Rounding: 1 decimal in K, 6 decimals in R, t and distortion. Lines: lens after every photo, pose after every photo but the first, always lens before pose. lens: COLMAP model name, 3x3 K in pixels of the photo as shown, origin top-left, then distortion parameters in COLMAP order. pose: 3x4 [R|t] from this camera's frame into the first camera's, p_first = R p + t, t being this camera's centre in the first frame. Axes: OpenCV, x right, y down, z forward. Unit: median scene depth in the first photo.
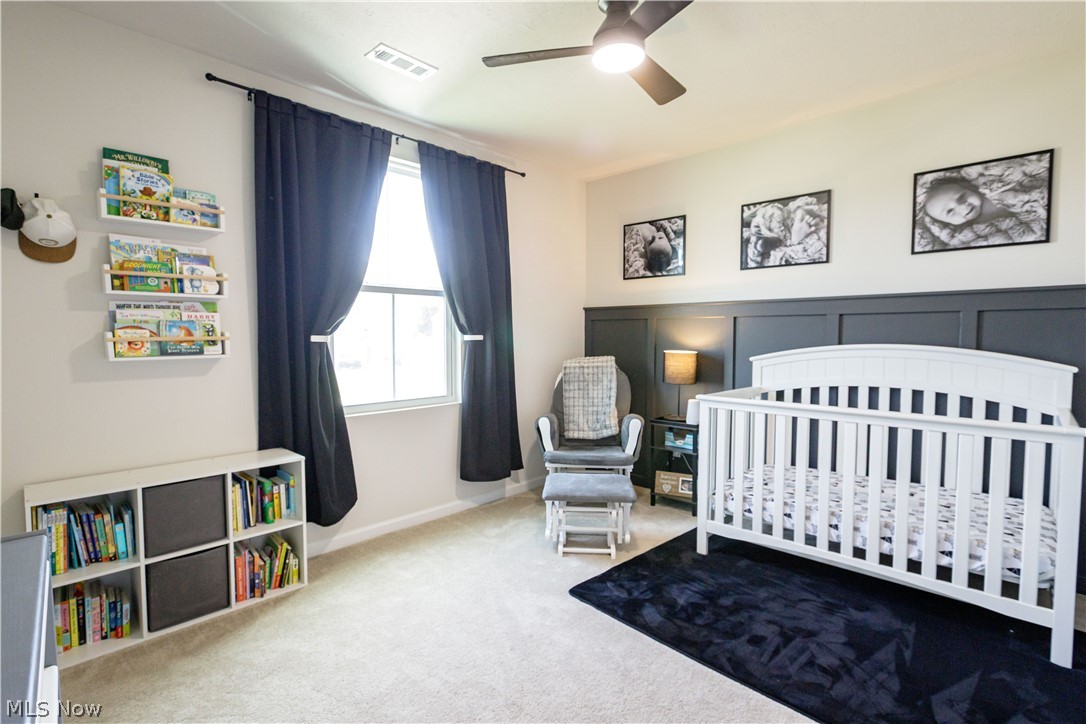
lens RADIAL K [[508.2, 0, 540.9], [0, 508.2, 358.7], [0, 0, 1]] dist [-0.000703, 0.000118]
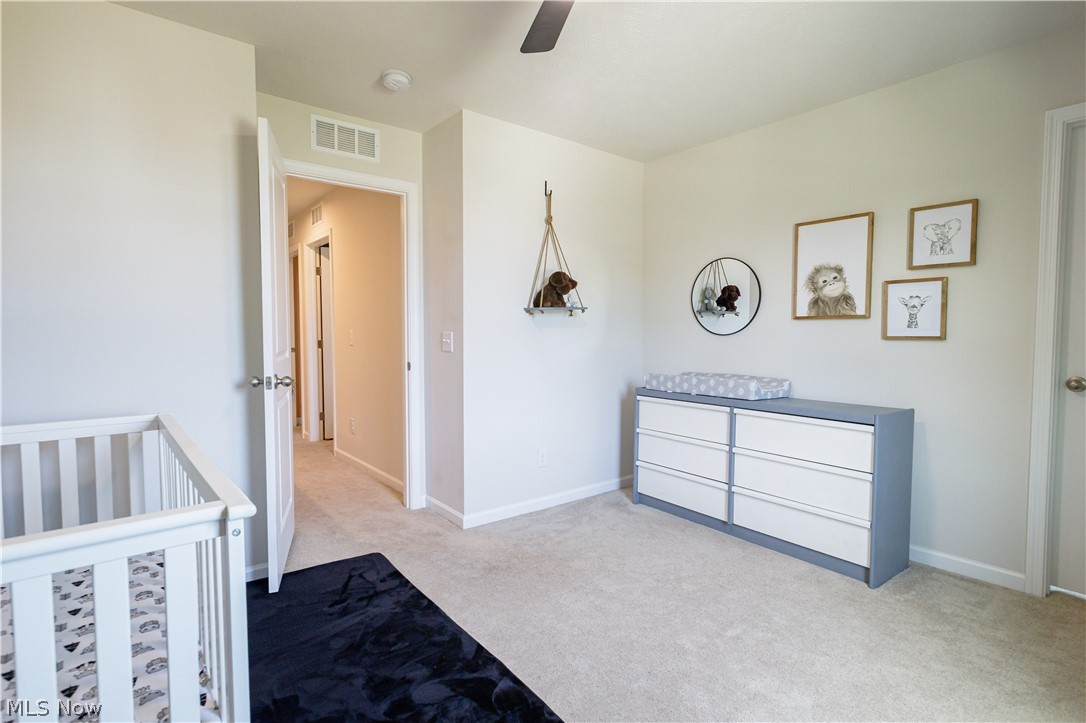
lens RADIAL K [[525.5, 0, 544.9], [0, 525.5, 357.8], [0, 0, 1]] dist [-0.000505, -0.000419]
pose [[-0.993832, -0.006671, 0.110697, 0.083485], [0.004533, 0.994911, 0.100659, -0.057818], [-0.110805, 0.100540, -0.988744, 1.322566]]
